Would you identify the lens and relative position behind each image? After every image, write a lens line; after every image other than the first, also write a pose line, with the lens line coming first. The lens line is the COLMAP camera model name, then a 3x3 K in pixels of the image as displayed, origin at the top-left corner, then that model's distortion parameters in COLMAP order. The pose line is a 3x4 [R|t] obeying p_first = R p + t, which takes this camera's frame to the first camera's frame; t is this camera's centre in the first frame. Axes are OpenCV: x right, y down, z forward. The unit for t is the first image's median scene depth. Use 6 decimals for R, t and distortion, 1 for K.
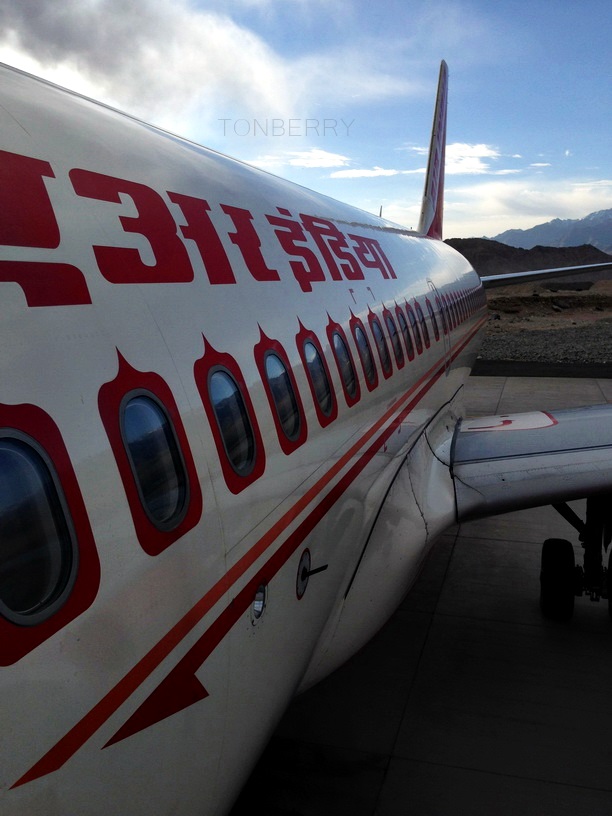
lens RADIAL K [[786.1, 0, 305.3], [0, 786.1, 406.9], [0, 0, 1]] dist [0.052268, 0.000000]
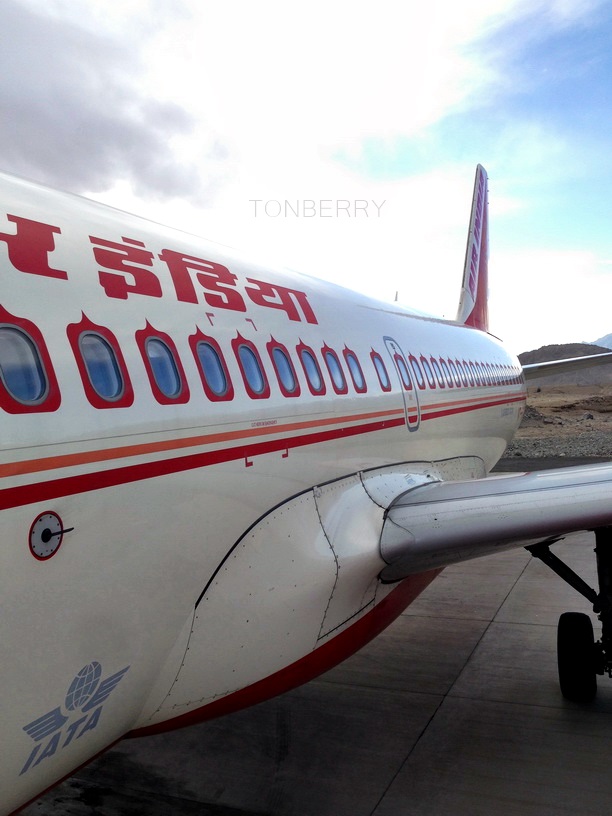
lens RADIAL K [[786.1, 0, 314.3], [0, 786.1, 390.0], [0, 0, 1]] dist [0.052268, 0.000000]
pose [[0.992828, -0.043043, -0.111533, 0.128608], [0.024150, 0.985913, -0.165508, 0.054863], [0.117085, 0.161627, 0.979881, -0.006410]]
